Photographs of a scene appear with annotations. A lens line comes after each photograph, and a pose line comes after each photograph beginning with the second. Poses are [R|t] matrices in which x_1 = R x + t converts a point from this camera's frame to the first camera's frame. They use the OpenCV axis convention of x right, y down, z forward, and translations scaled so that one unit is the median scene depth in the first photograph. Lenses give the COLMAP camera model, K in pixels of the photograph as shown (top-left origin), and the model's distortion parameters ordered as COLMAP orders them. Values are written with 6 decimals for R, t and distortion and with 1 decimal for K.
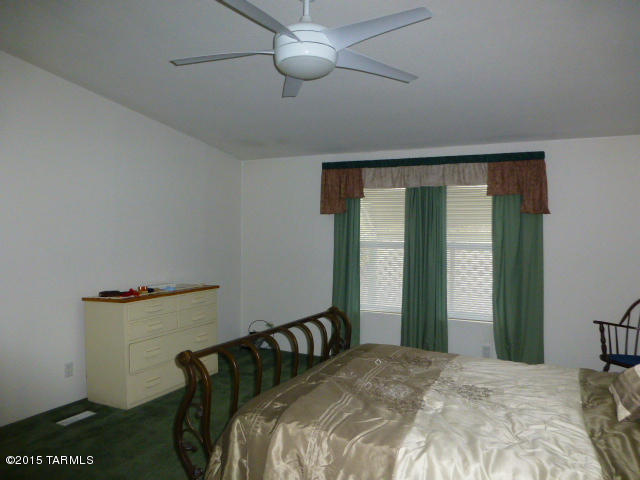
lens RADIAL K [[471.4, 0, 320.0], [0, 471.4, 240.0], [0, 0, 1]] dist [-0.008267, 0.000708]
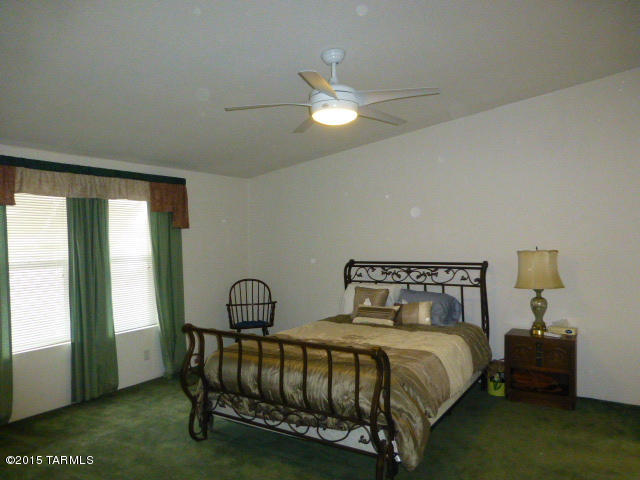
lens RADIAL K [[471.4, 0, 320.0], [0, 471.4, 240.0], [0, 0, 1]] dist [-0.008267, 0.000708]
pose [[0.119925, -0.021928, 0.992541, -0.672767], [0.036839, 0.999166, 0.017623, -0.030872], [-0.992099, 0.034450, 0.120633, 0.453436]]
